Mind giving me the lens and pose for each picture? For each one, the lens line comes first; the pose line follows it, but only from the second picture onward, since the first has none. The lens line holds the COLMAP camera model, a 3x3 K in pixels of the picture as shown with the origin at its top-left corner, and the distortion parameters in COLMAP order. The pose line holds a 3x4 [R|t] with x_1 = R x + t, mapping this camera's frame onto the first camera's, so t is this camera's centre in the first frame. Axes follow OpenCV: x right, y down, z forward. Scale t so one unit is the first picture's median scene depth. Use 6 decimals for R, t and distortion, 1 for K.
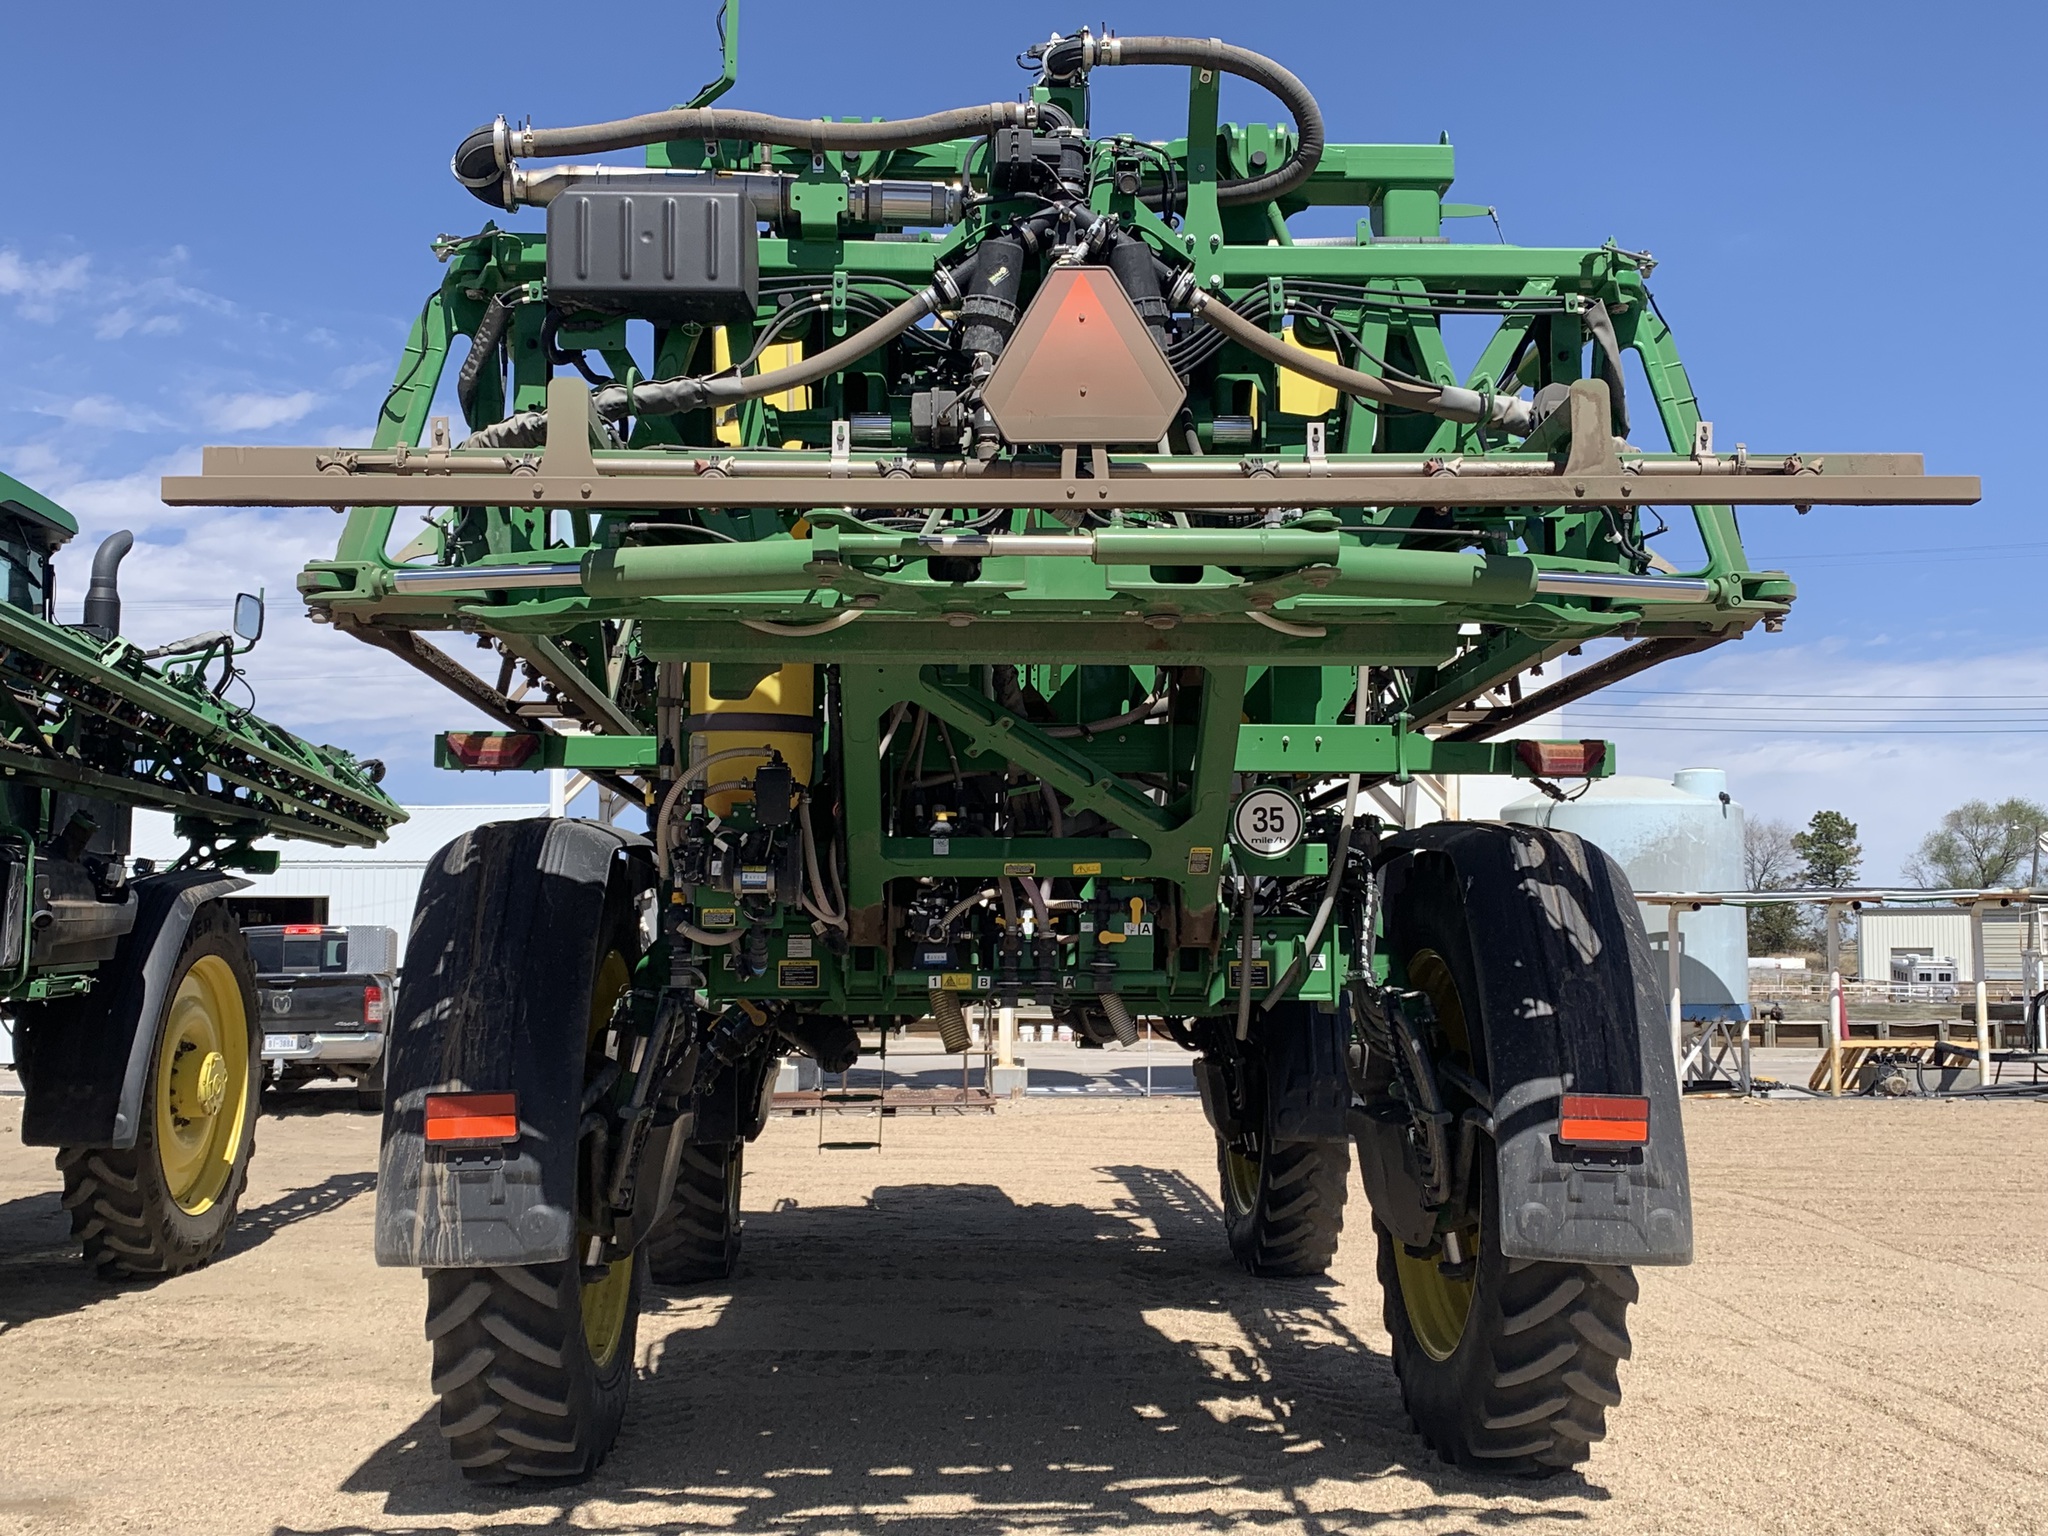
lens RADIAL K [[2290.8, 0, 1022.5], [0, 2290.8, 769.9], [0, 0, 1]] dist [0.011953, 0.000000]
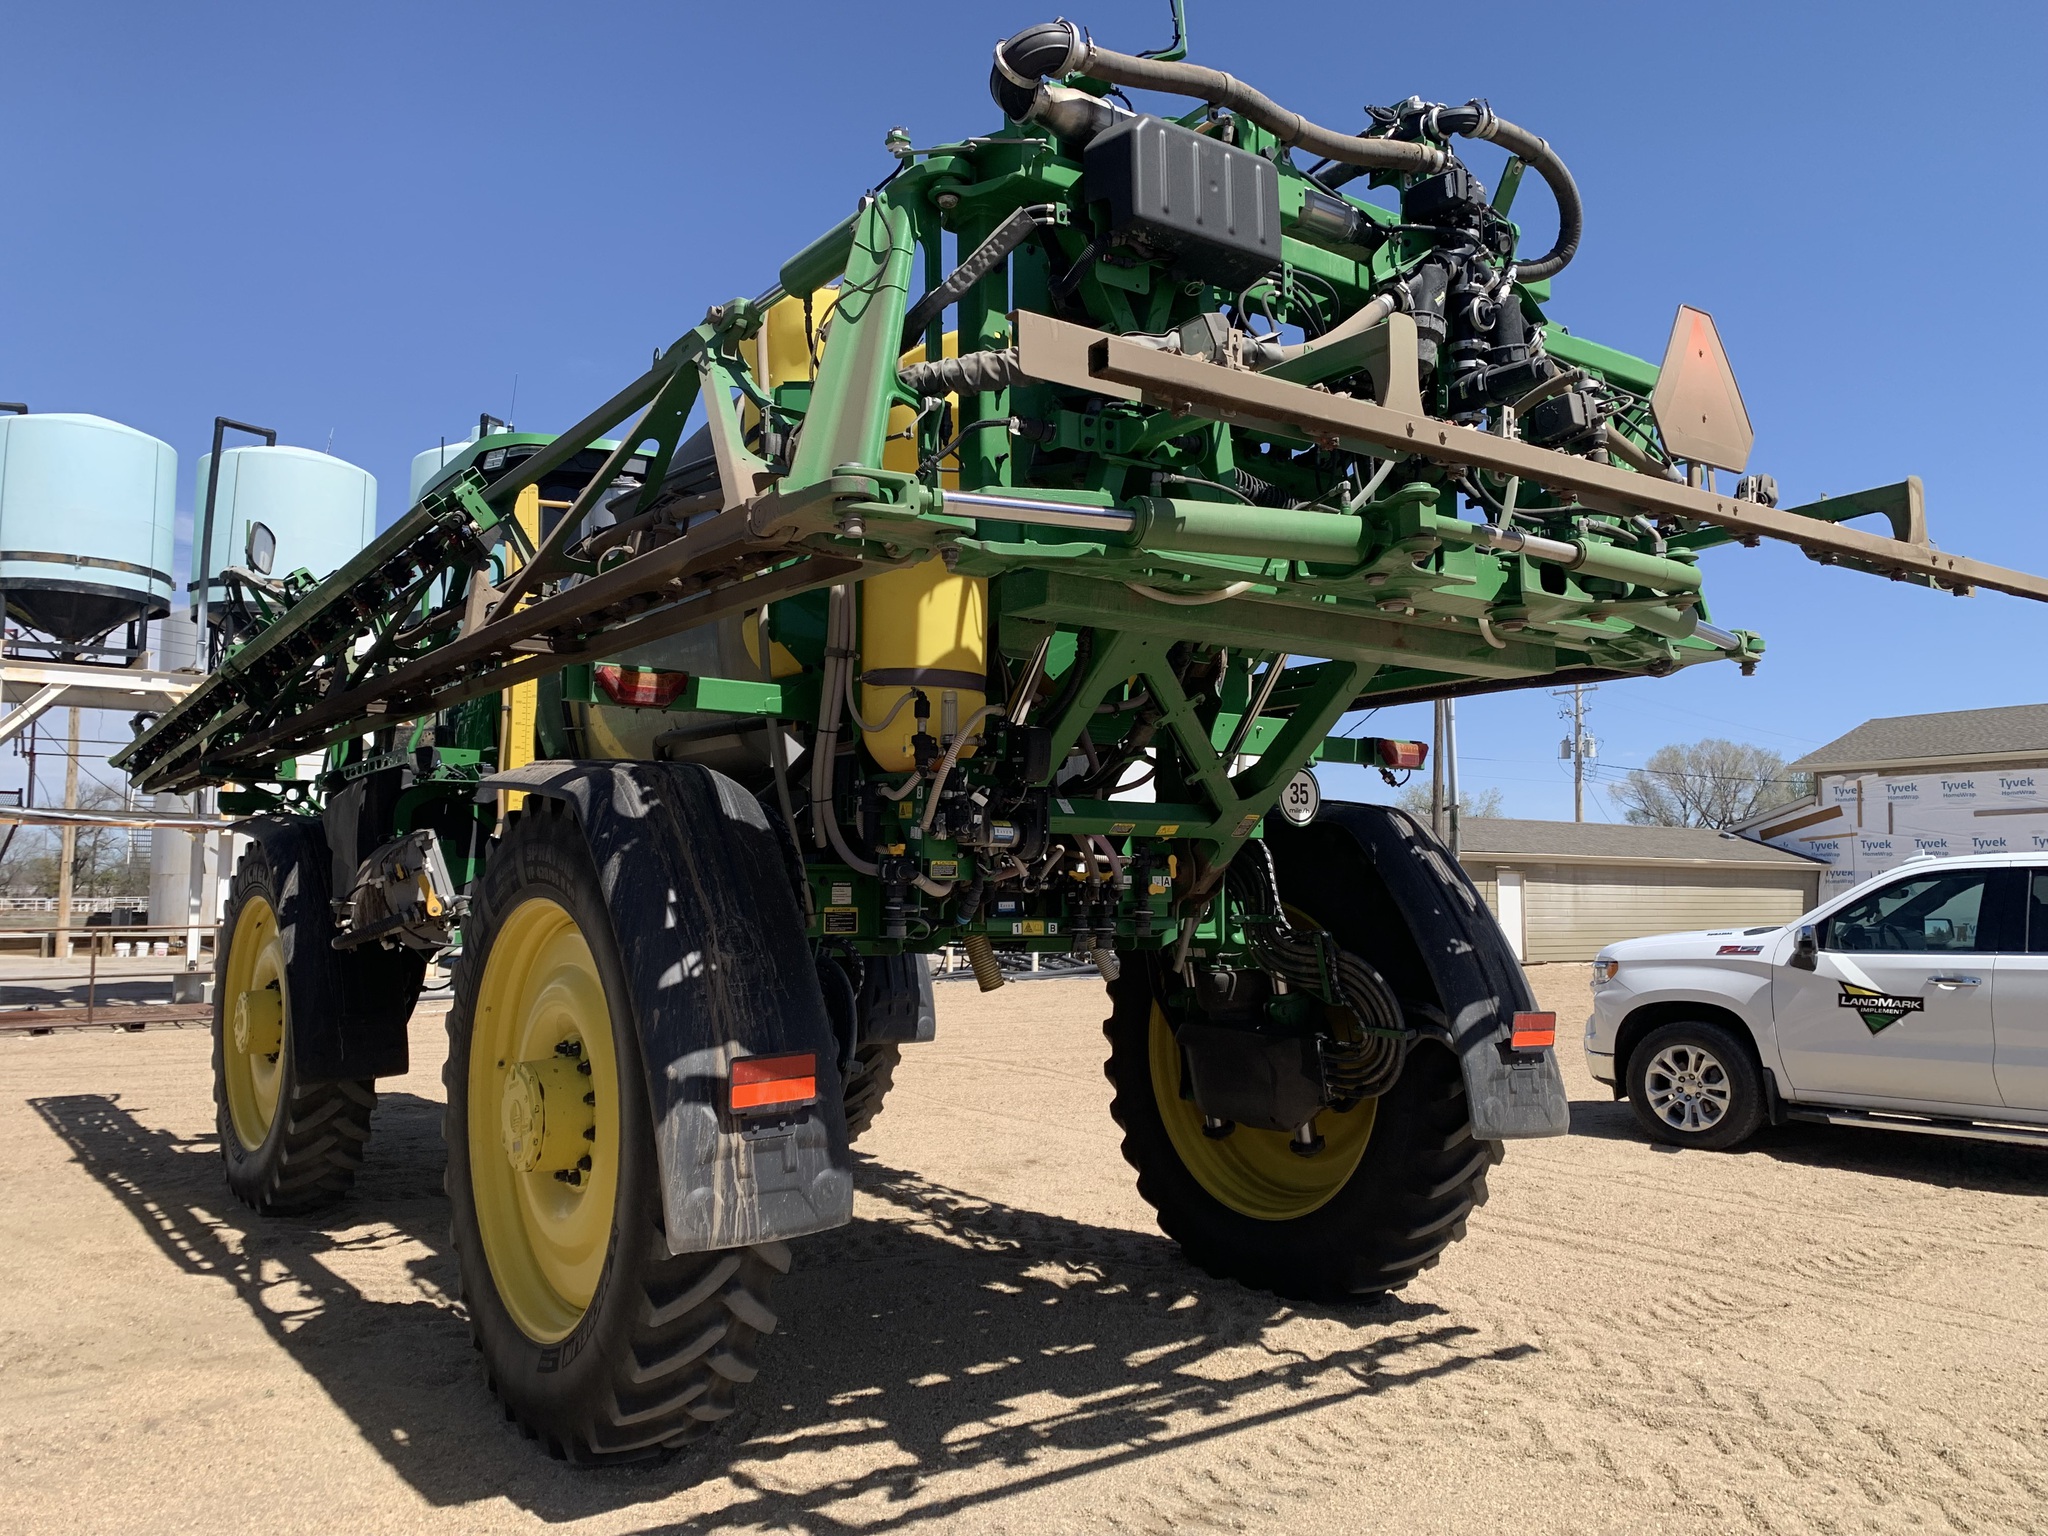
lens RADIAL K [[1589.0, 0, 1021.9], [0, 1589.0, 762.4], [0, 0, 1]] dist [0.033752, -0.000167]
pose [[0.835136, 0.049411, 0.547820, -0.505477], [-0.052146, 0.998583, -0.010574, 0.022898], [-0.547566, -0.019736, 0.836530, 0.395428]]
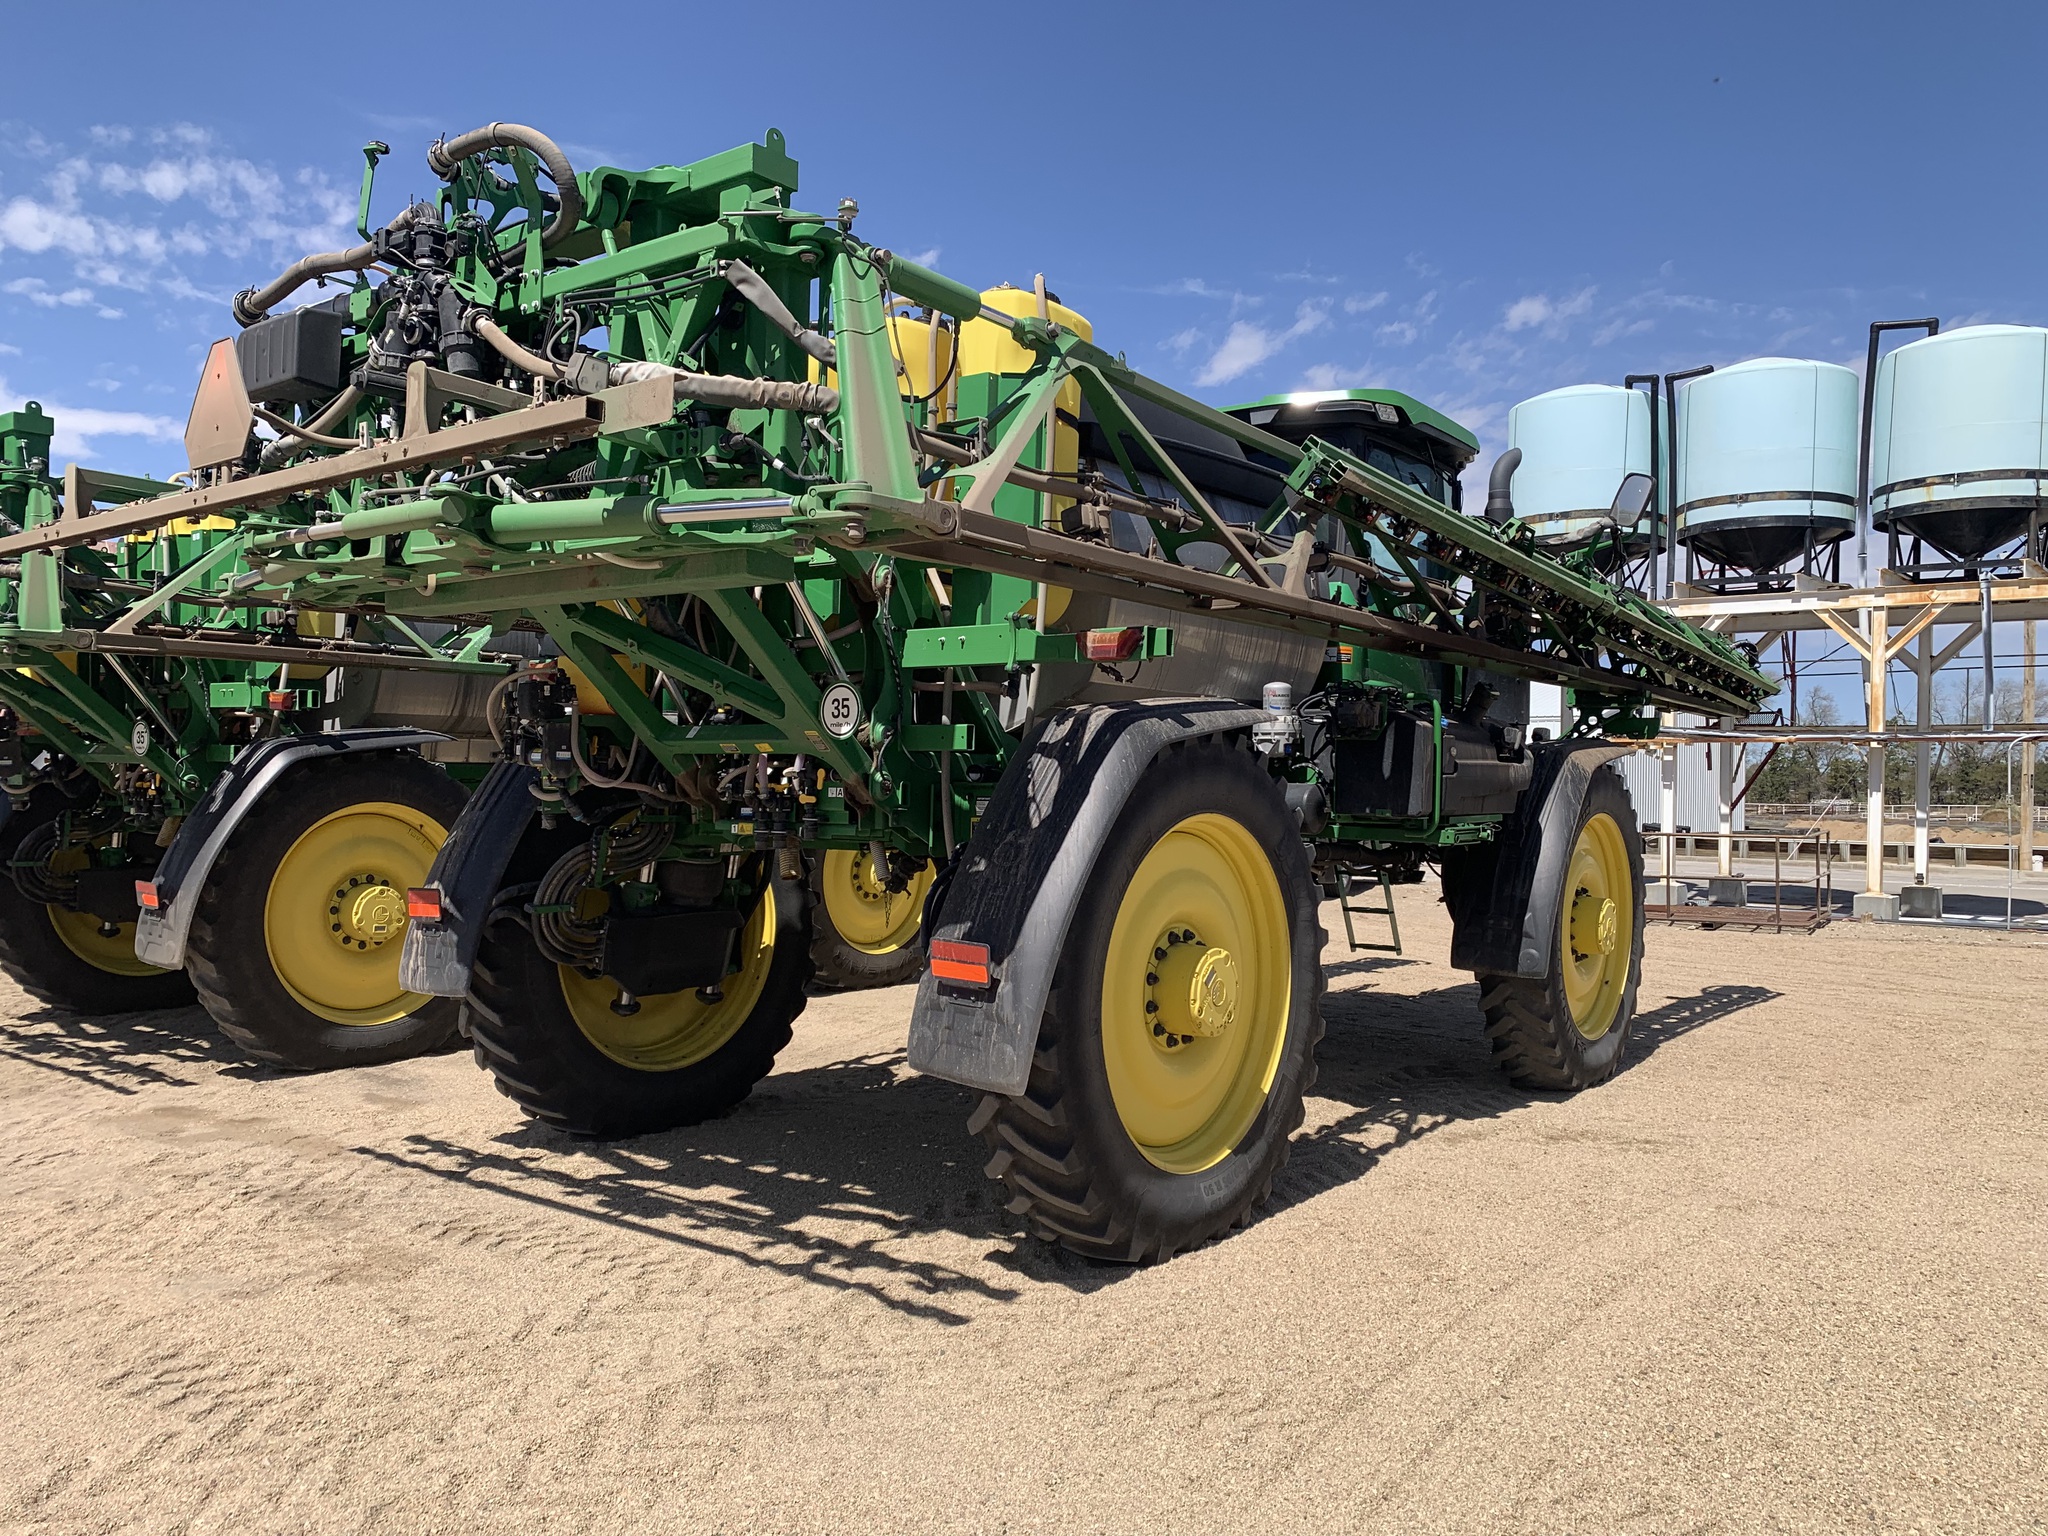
lens RADIAL K [[1589.0, 0, 1010.8], [0, 1589.0, 761.9], [0, 0, 1]] dist [0.033752, -0.000167]
pose [[0.756863, -0.003758, -0.653562, 0.796549], [0.046259, 0.997784, 0.047834, 0.014843], [0.651934, -0.066437, 0.755360, 0.417244]]
